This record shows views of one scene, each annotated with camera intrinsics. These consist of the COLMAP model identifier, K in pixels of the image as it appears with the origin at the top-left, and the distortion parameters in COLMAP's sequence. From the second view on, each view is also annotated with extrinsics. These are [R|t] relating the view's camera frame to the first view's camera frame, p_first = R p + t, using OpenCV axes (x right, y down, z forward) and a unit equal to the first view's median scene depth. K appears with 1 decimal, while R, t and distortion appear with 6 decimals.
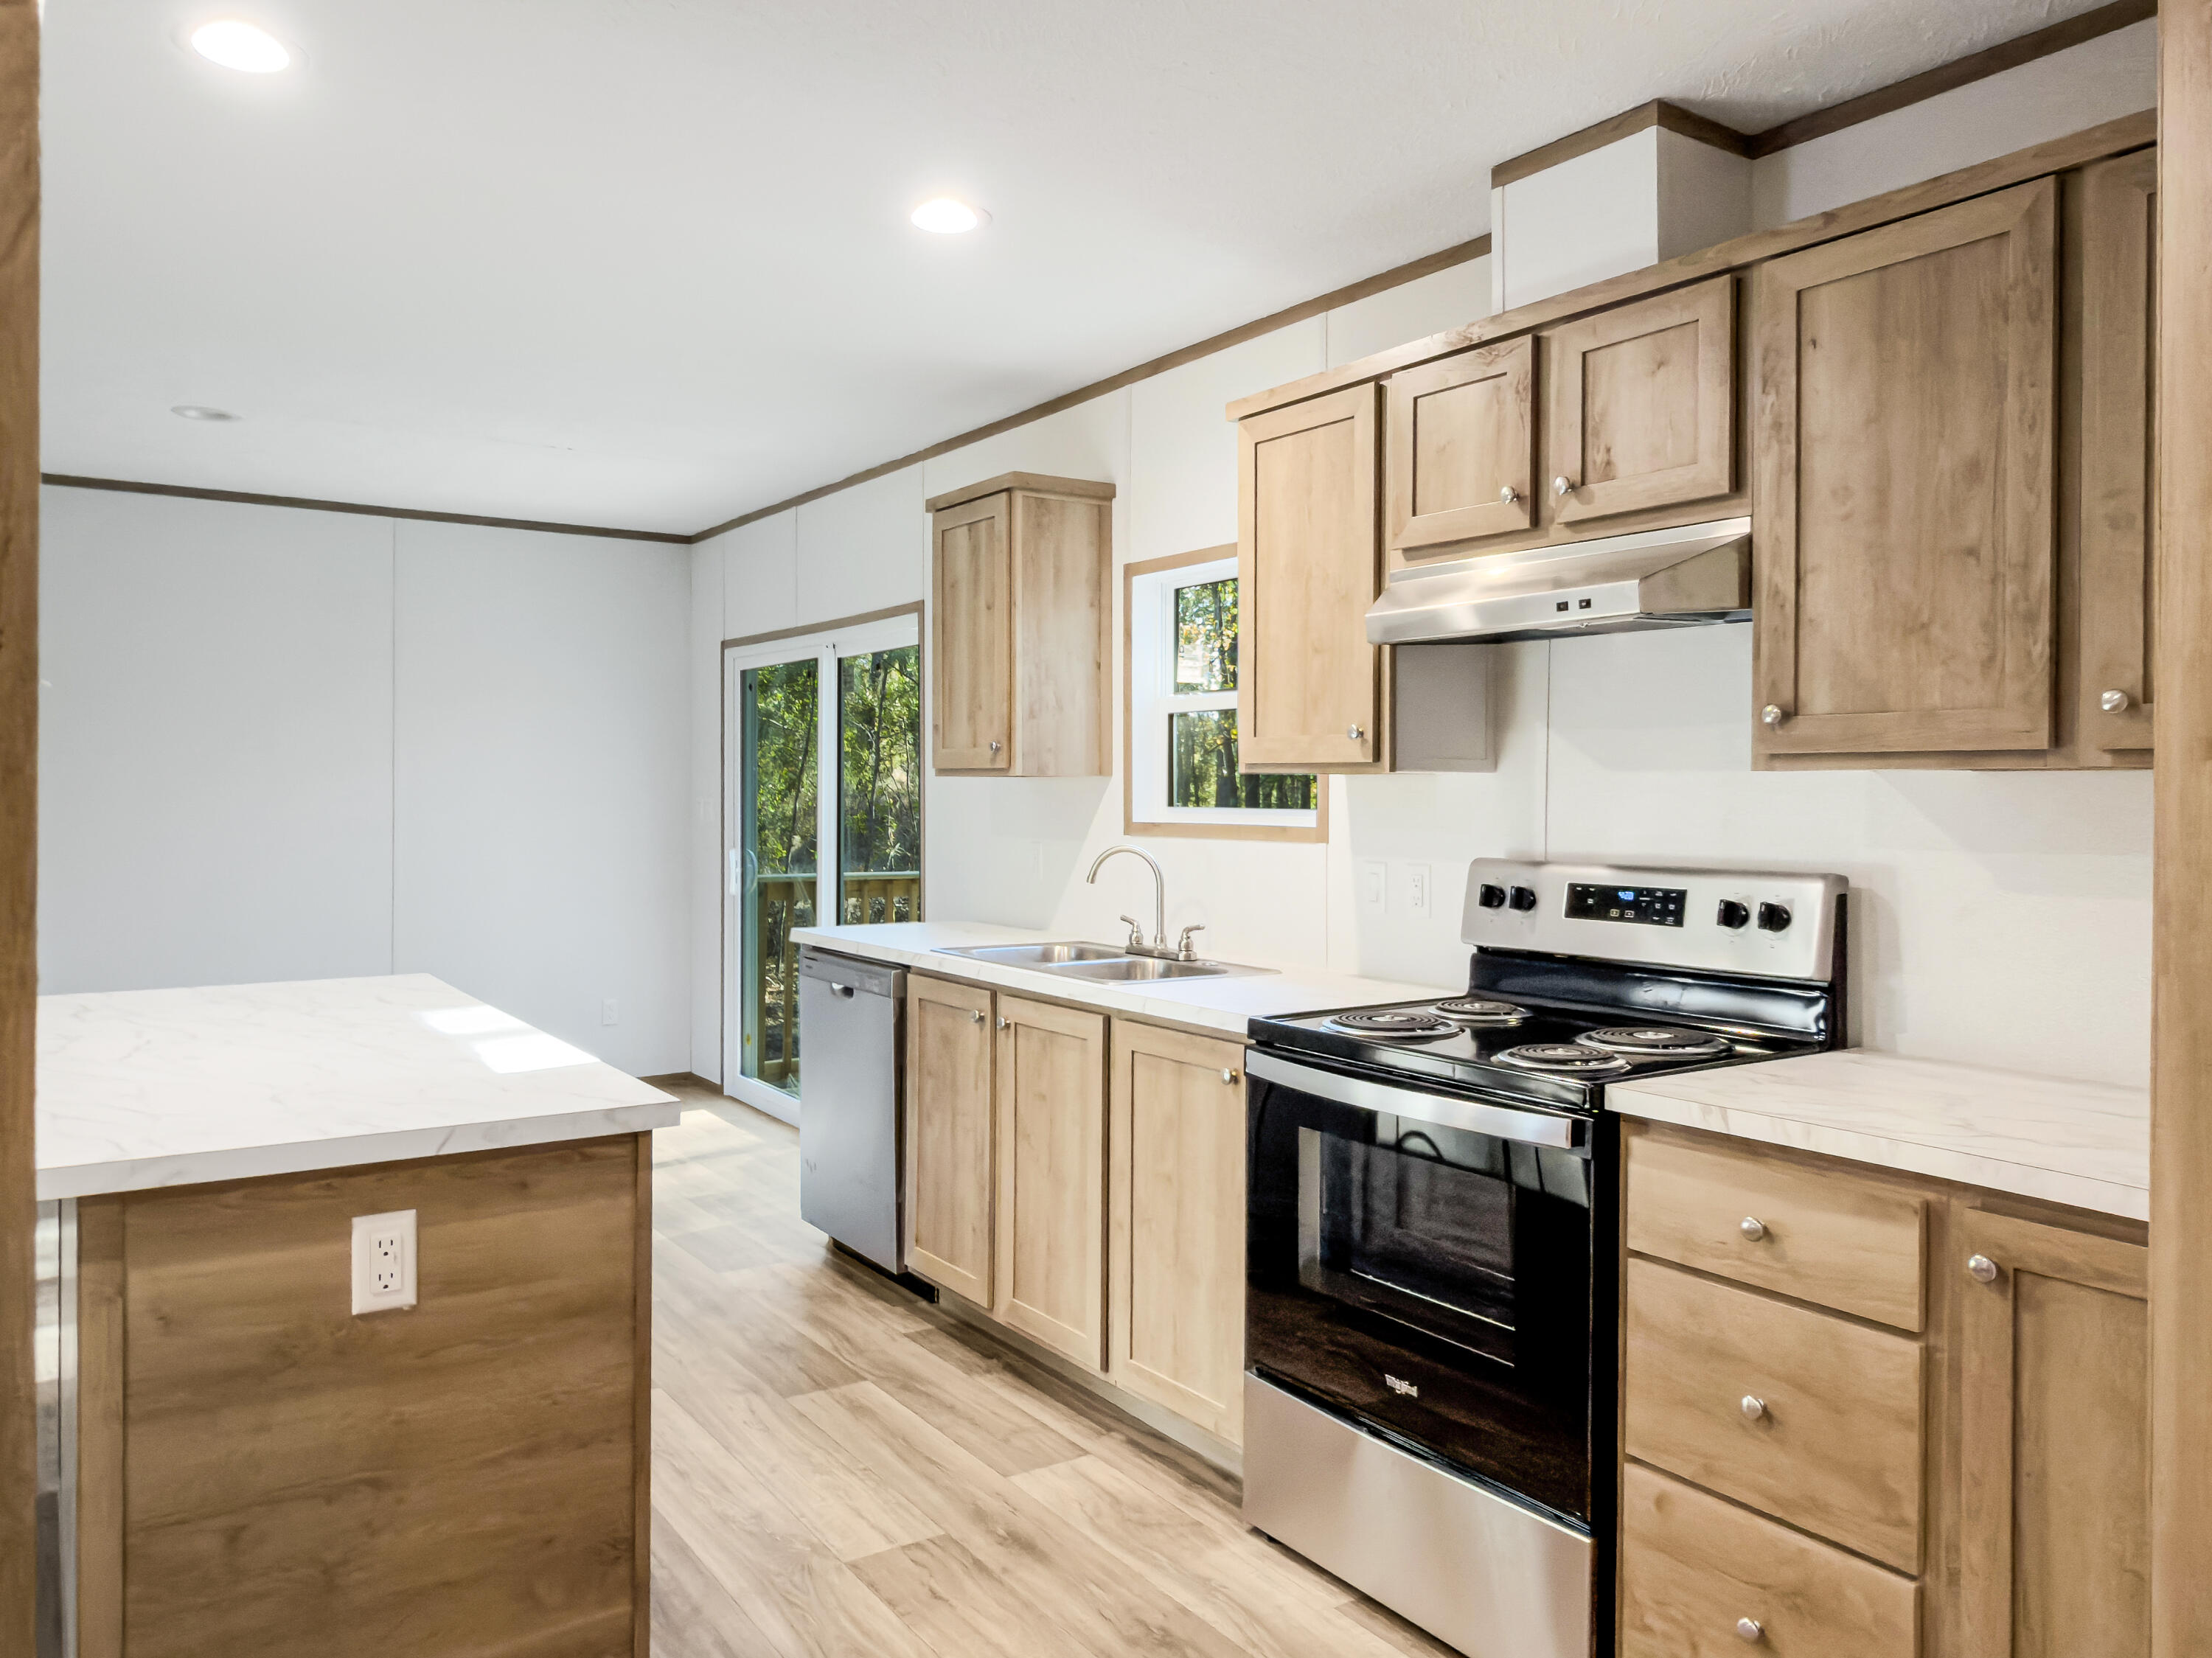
lens RADIAL K [[1586.1, 0, 1100.3], [0, 1586.1, 792.7], [0, 0, 1]] dist [-0.005753, 0.004582]
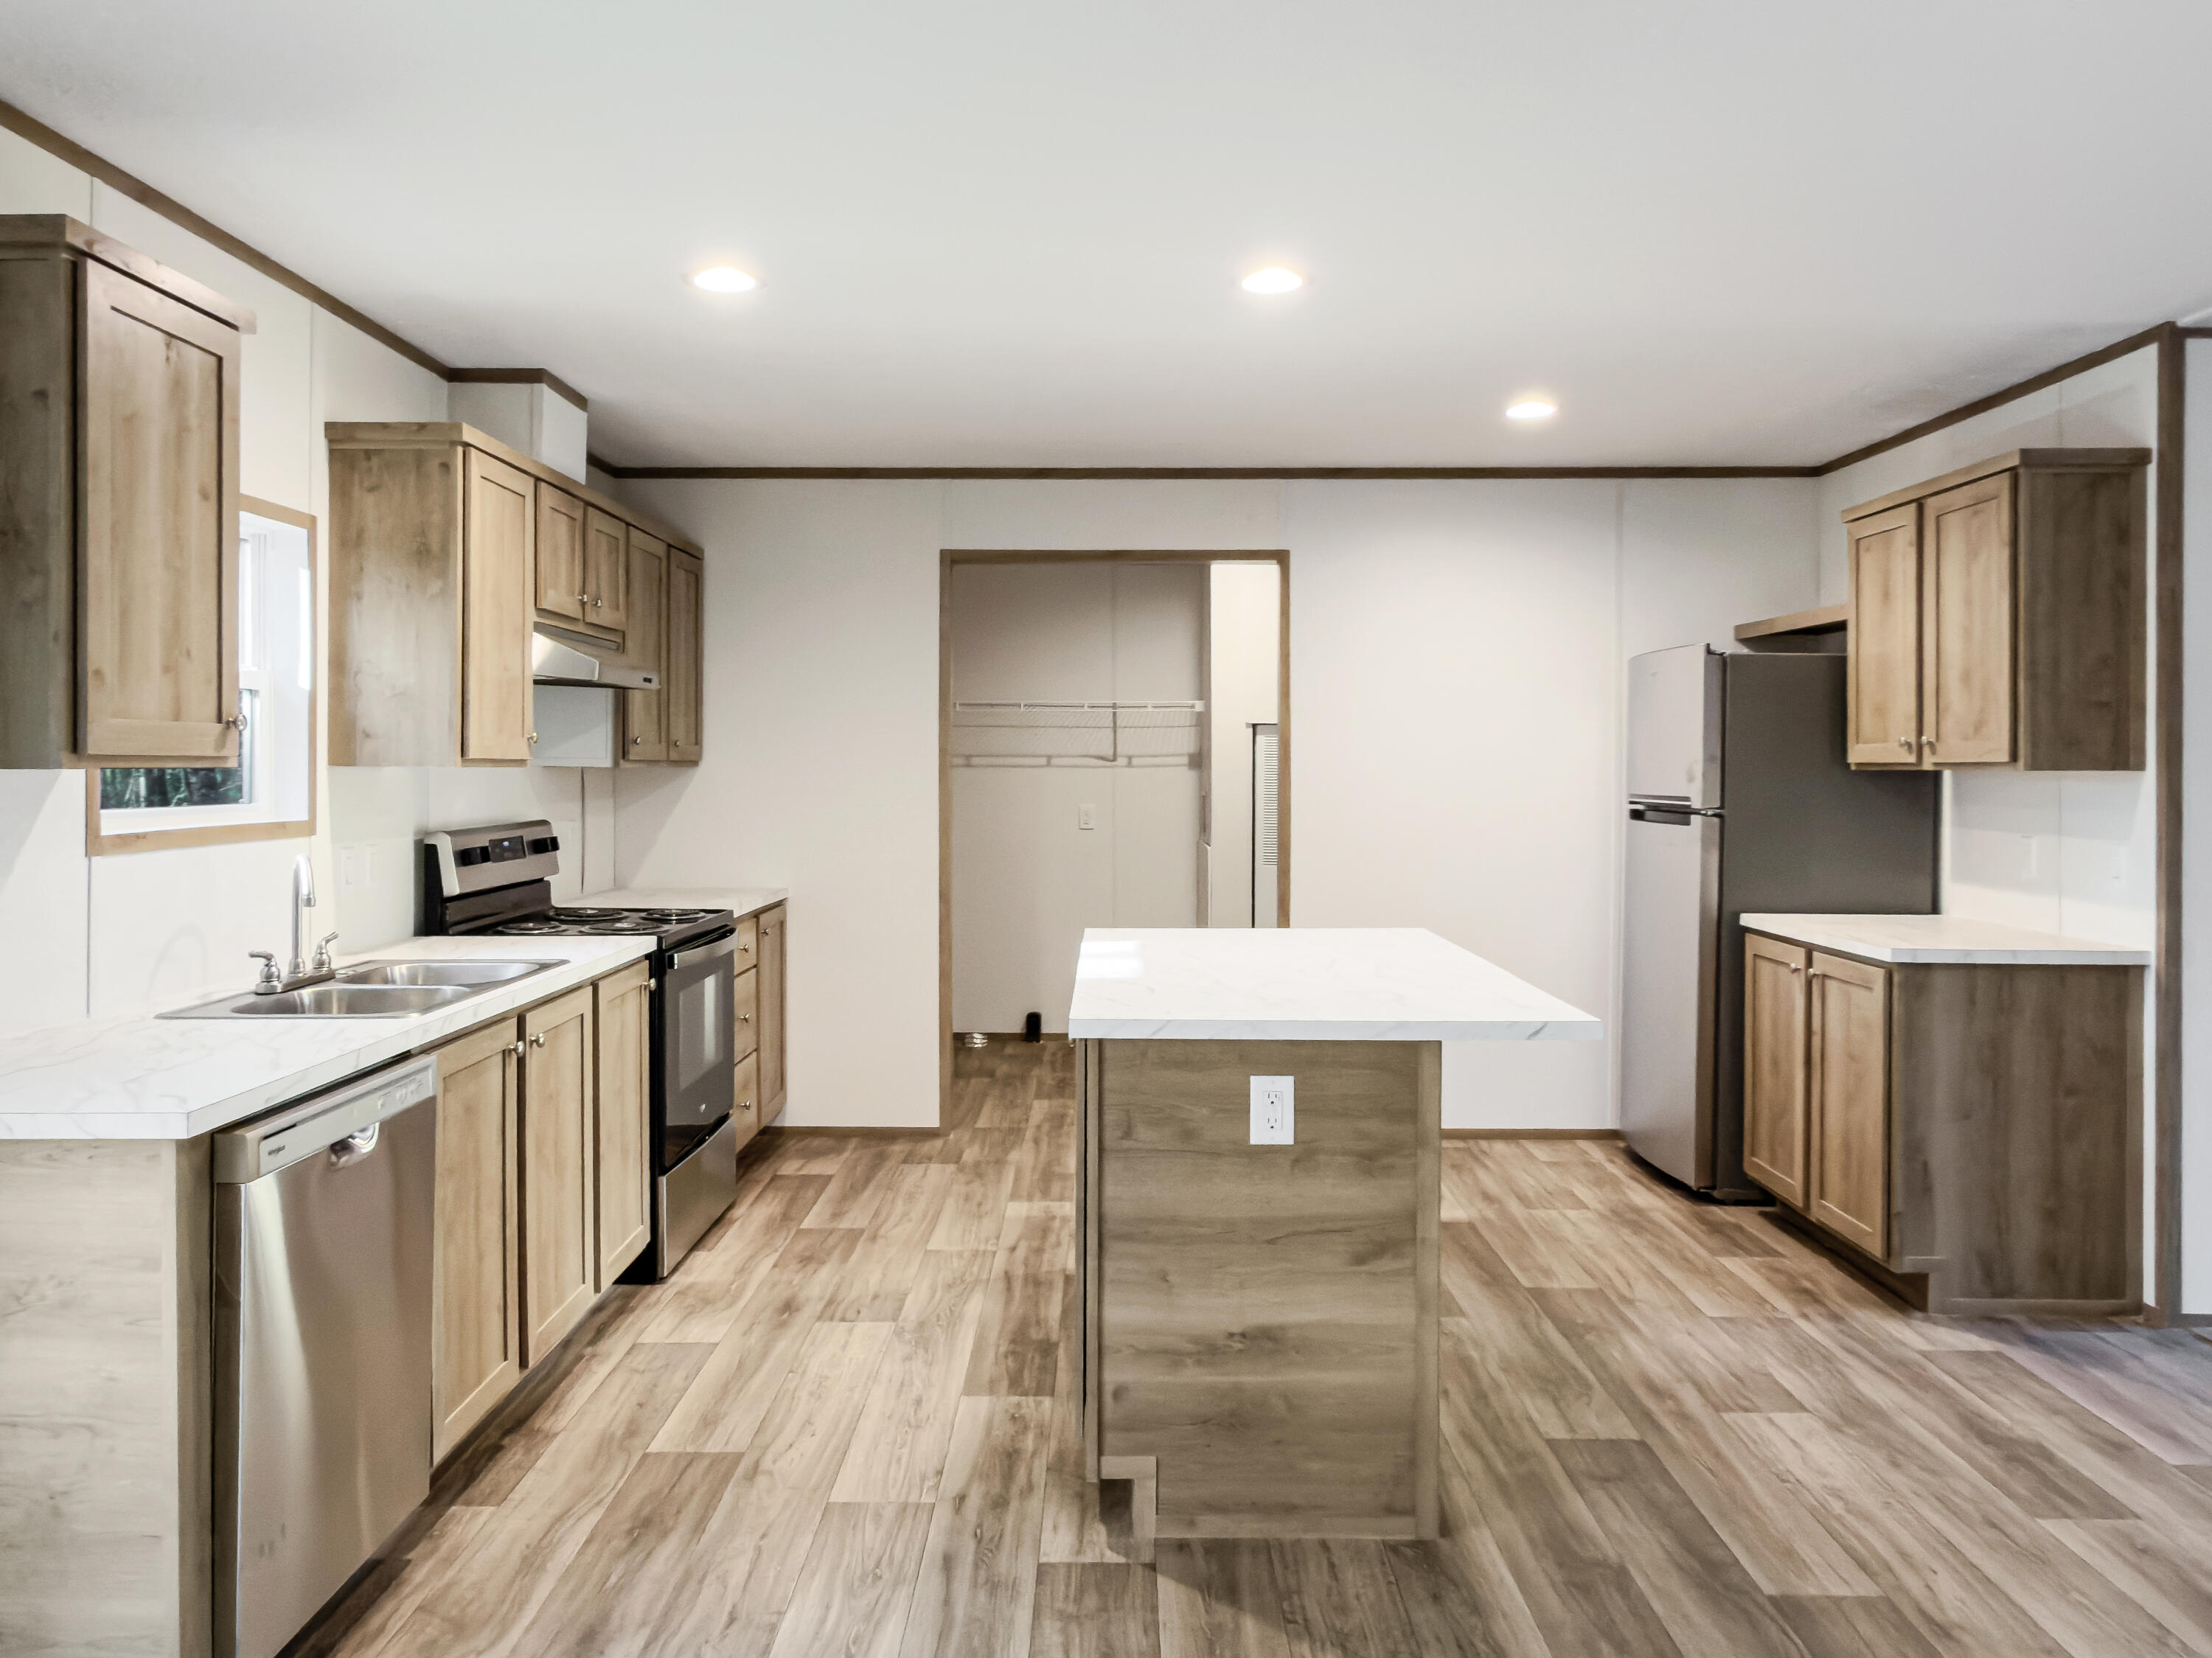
lens RADIAL K [[1586.1, 0, 1100.3], [0, 1586.1, 792.7], [0, 0, 1]] dist [-0.005753, 0.004582]
pose [[-0.825296, -0.015095, 0.564499, -0.954464], [-0.003528, 0.999761, 0.021576, -0.021249], [-0.564690, 0.015815, -0.825152, 1.771839]]
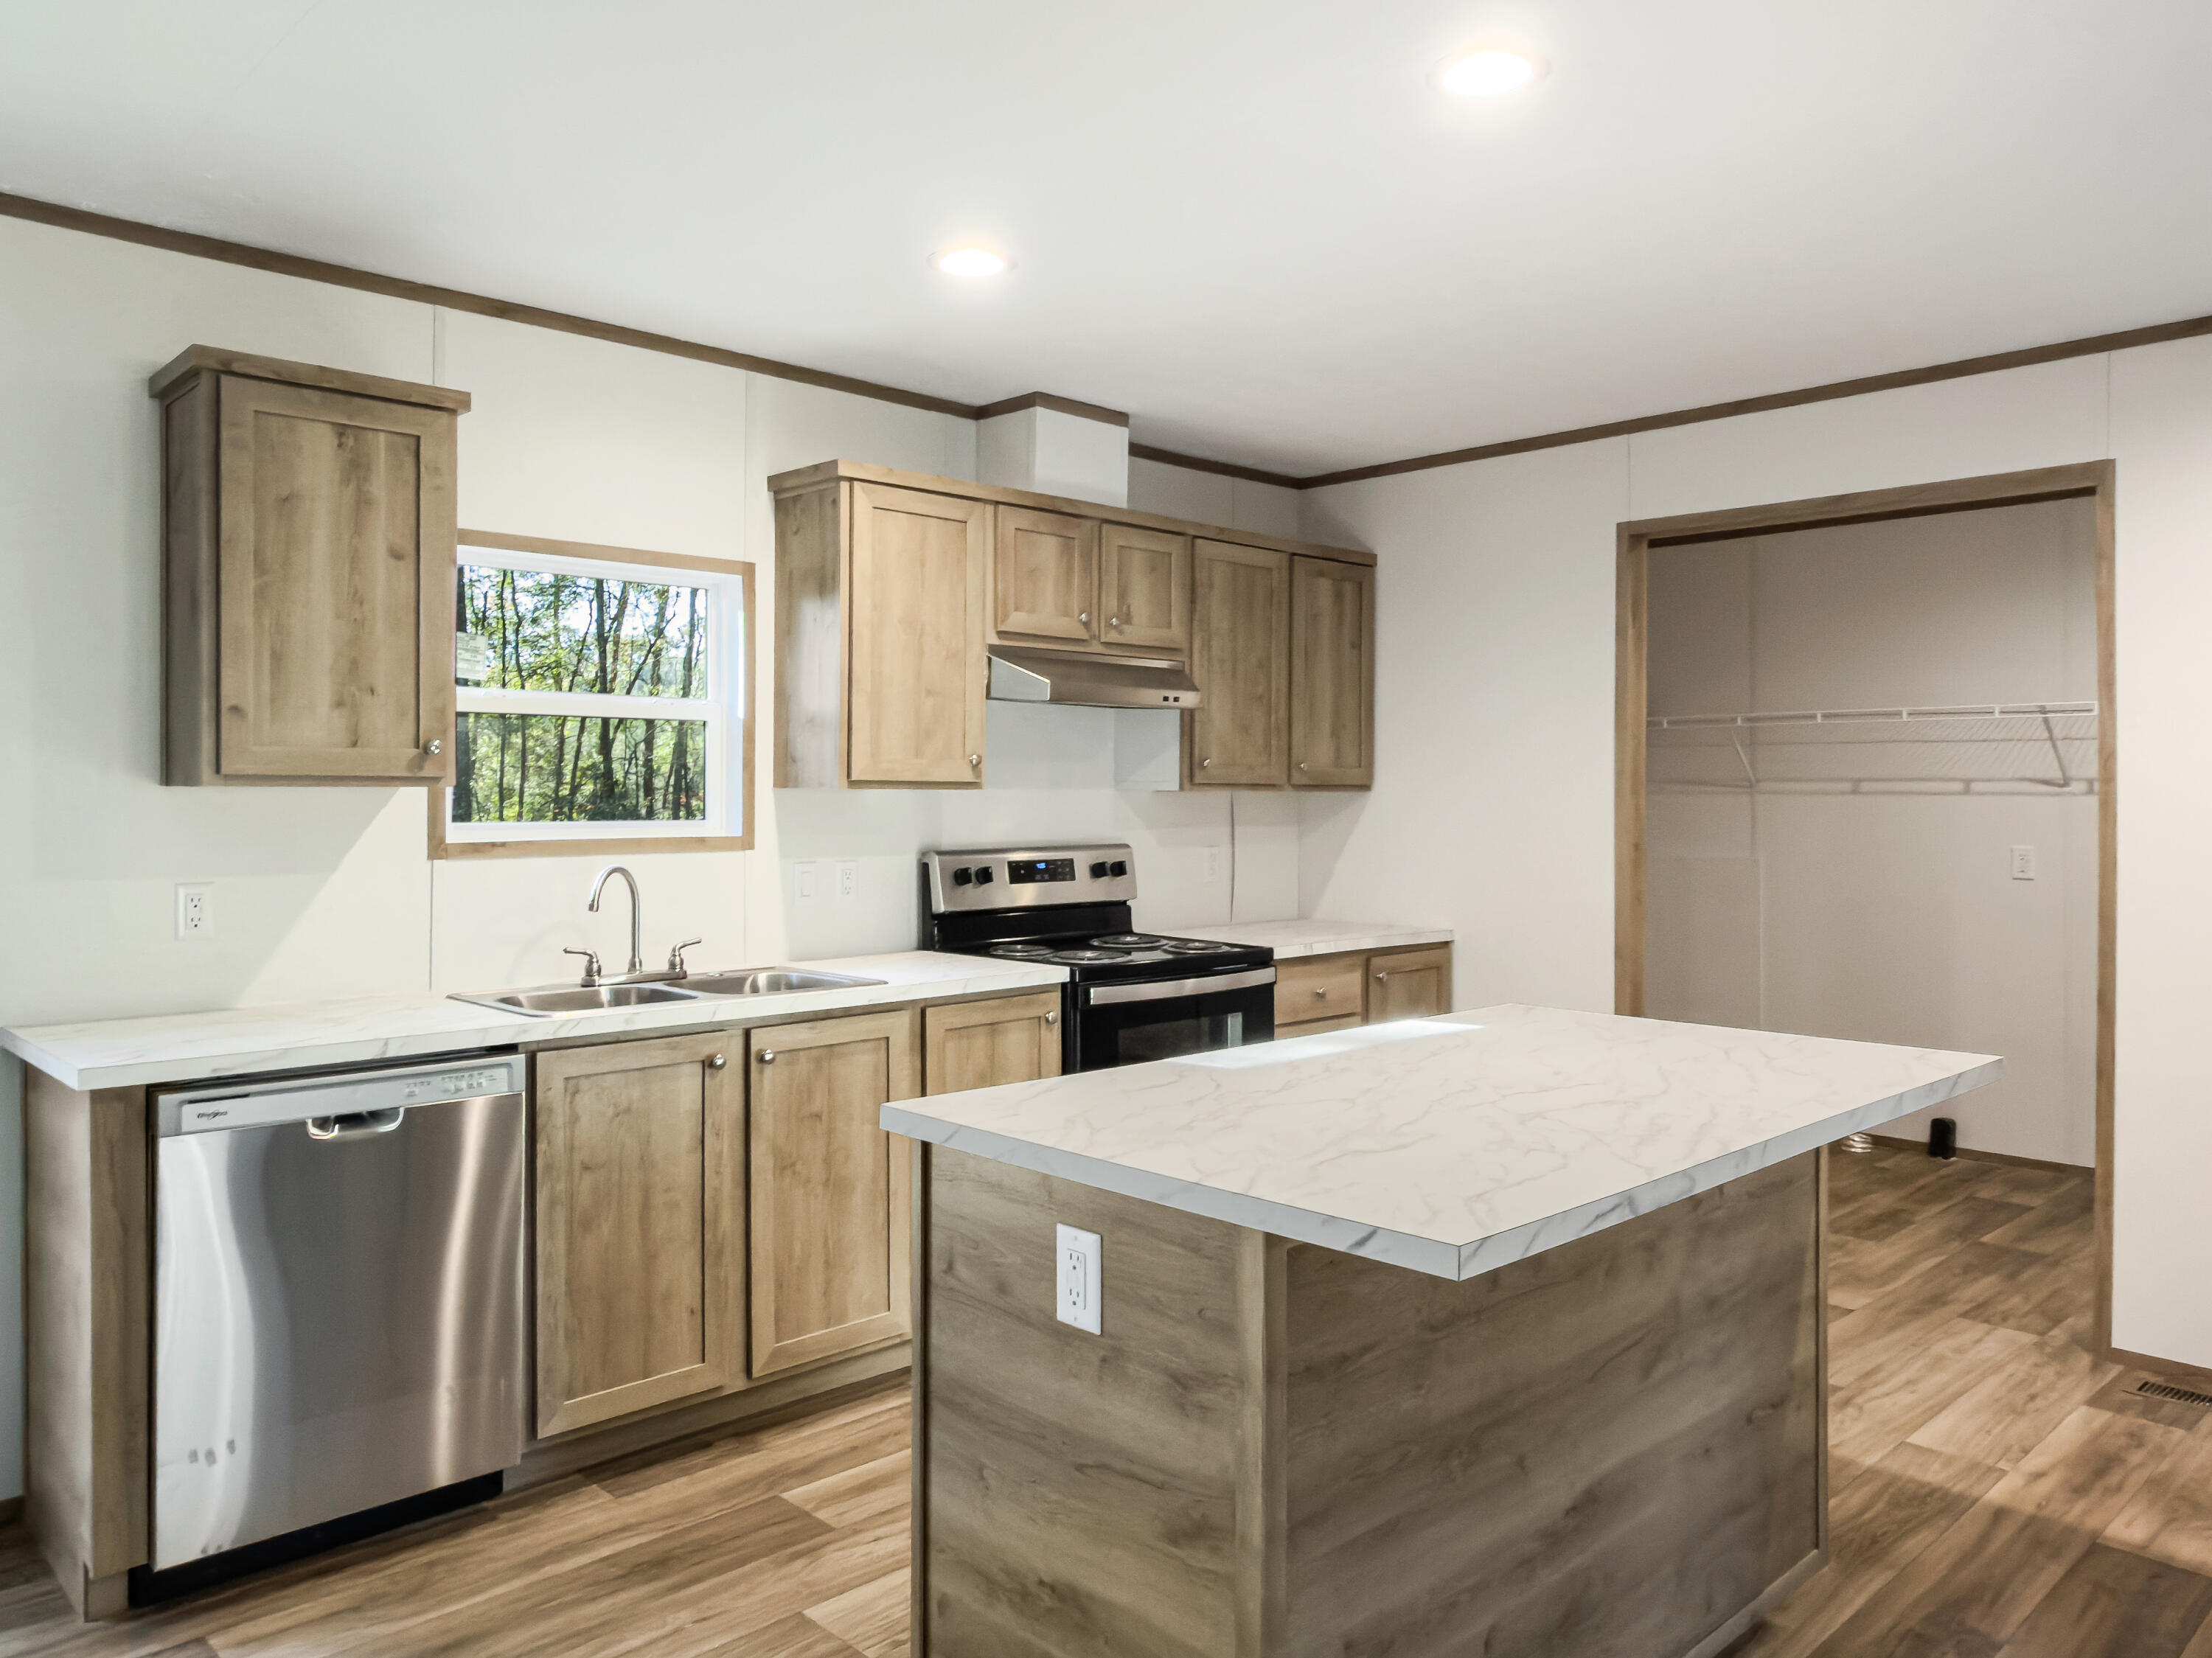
lens RADIAL K [[1586.1, 0, 1100.3], [0, 1586.1, 792.7], [0, 0, 1]] dist [-0.005753, 0.004582]
pose [[-0.177476, -0.006961, 0.984100, -1.142391], [-0.002895, 0.999974, 0.006551, -0.018636], [-0.984121, -0.001686, -0.177492, 1.097469]]
